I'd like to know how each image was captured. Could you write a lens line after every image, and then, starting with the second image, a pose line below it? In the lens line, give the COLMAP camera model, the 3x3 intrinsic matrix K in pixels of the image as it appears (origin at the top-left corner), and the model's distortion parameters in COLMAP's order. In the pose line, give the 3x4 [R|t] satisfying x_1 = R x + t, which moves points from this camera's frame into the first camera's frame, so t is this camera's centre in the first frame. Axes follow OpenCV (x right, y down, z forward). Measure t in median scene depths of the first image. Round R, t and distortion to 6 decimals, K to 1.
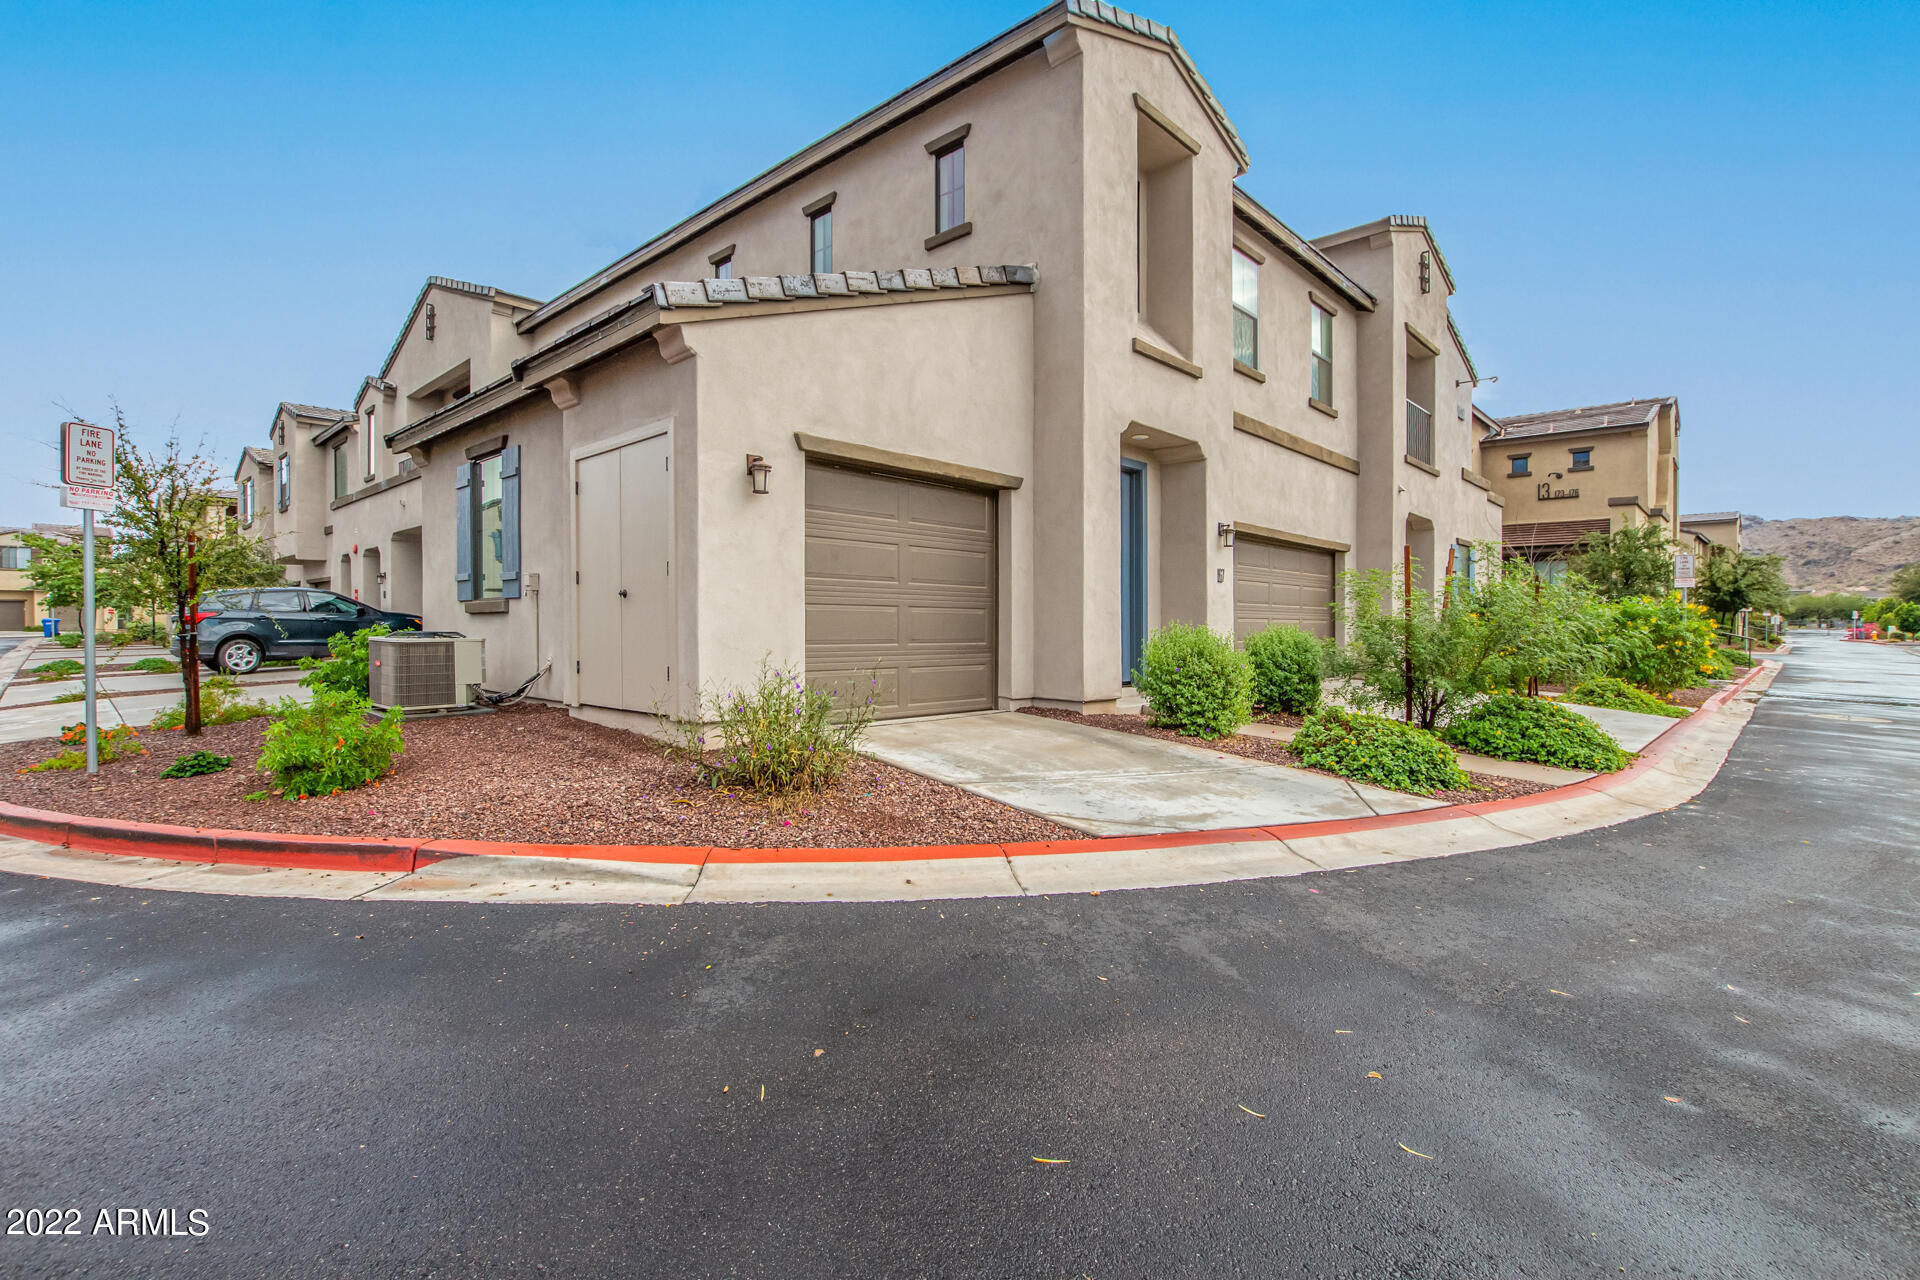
lens RADIAL K [[881.2, 0, 961.0], [0, 881.2, 636.7], [0, 0, 1]] dist [0.007171, -0.003191]
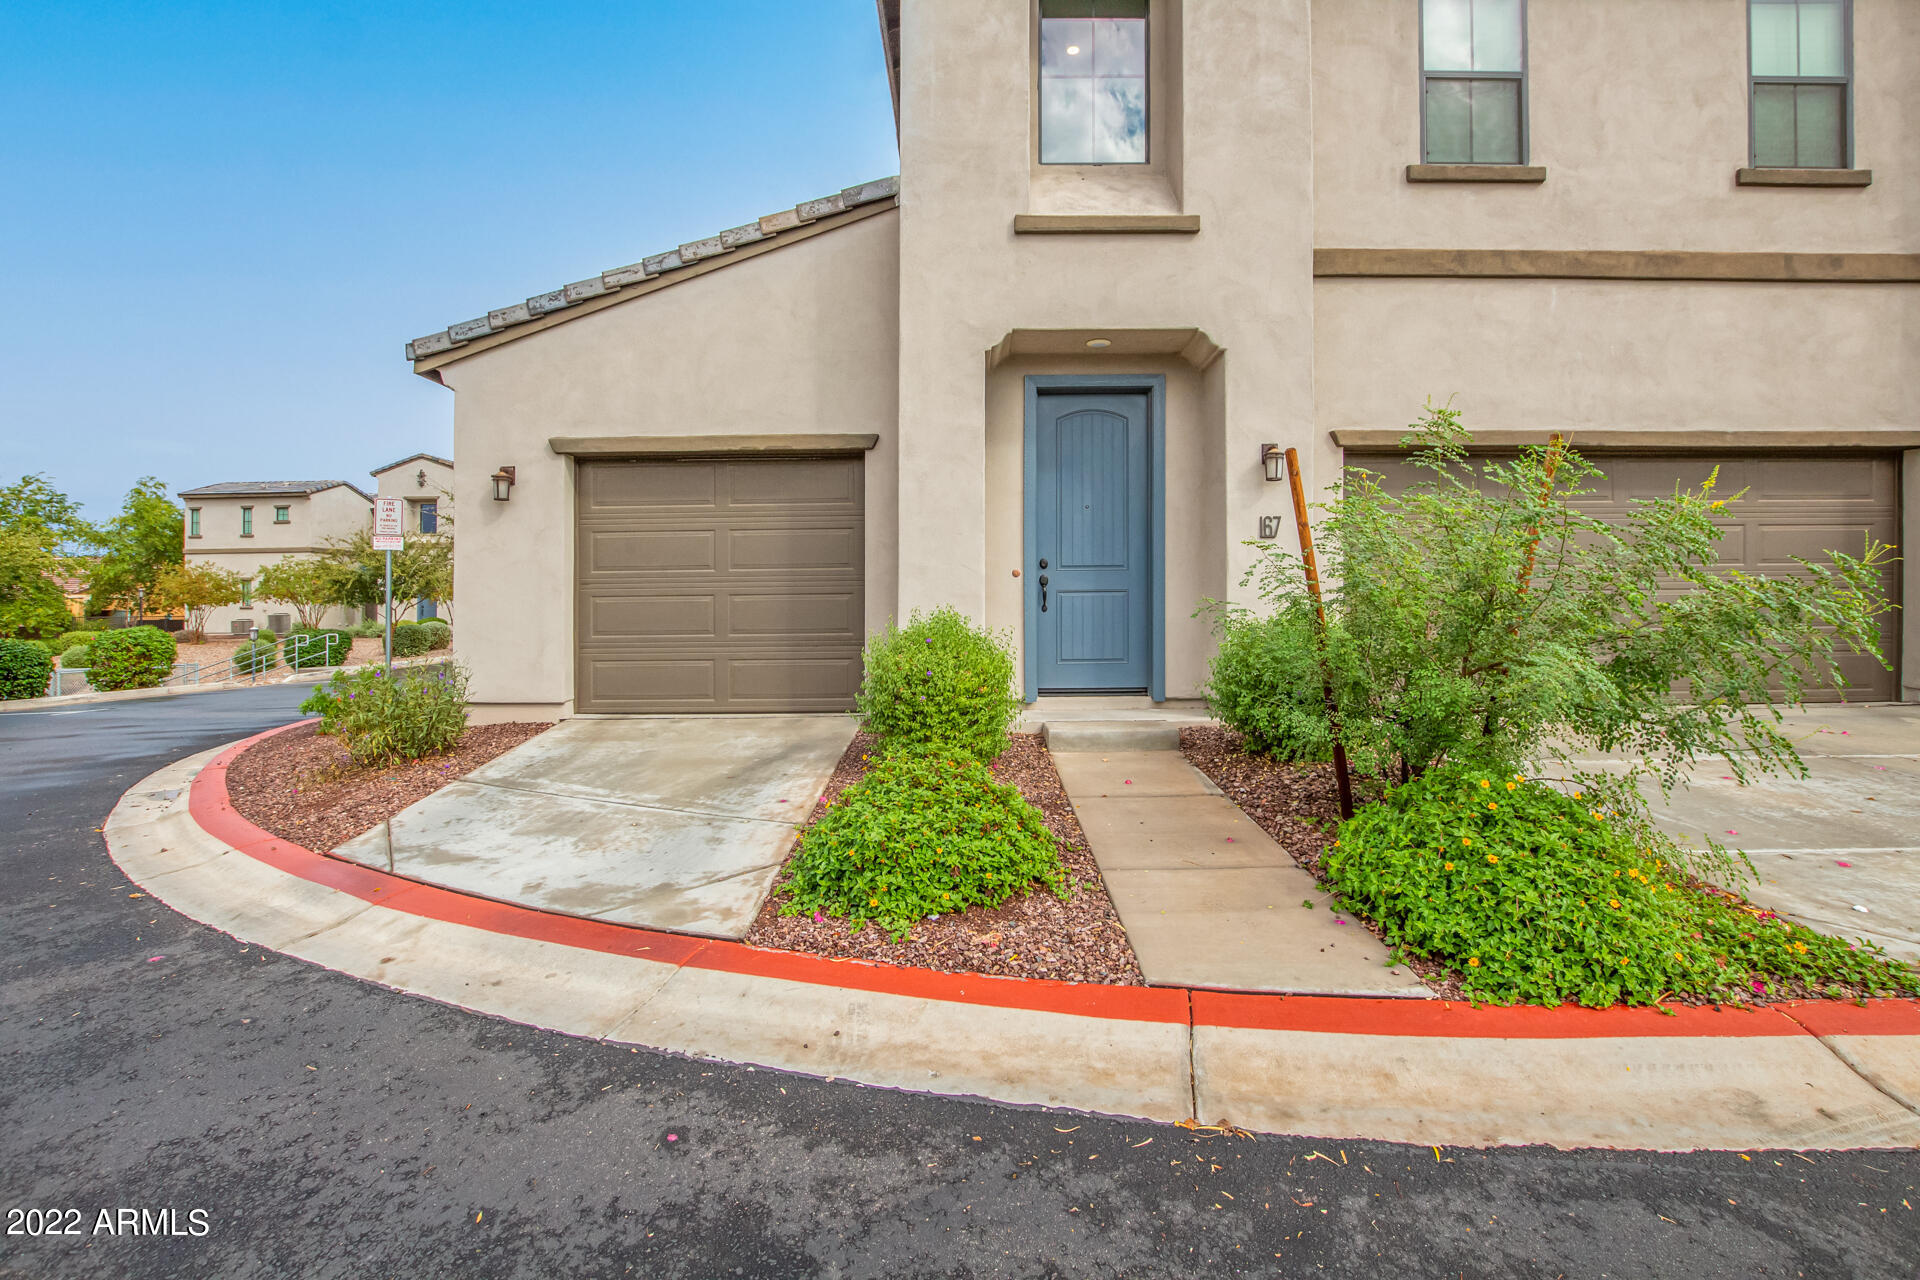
lens RADIAL K [[831.6, 0, 959.9], [0, 831.6, 646.1], [0, 0, 1]] dist [-0.007478, 0.000155]
pose [[0.695216, -0.001218, -0.718800, 0.741665], [0.010248, 0.999914, 0.008218, 0.015215], [0.718728, -0.013080, 0.695168, 0.545263]]
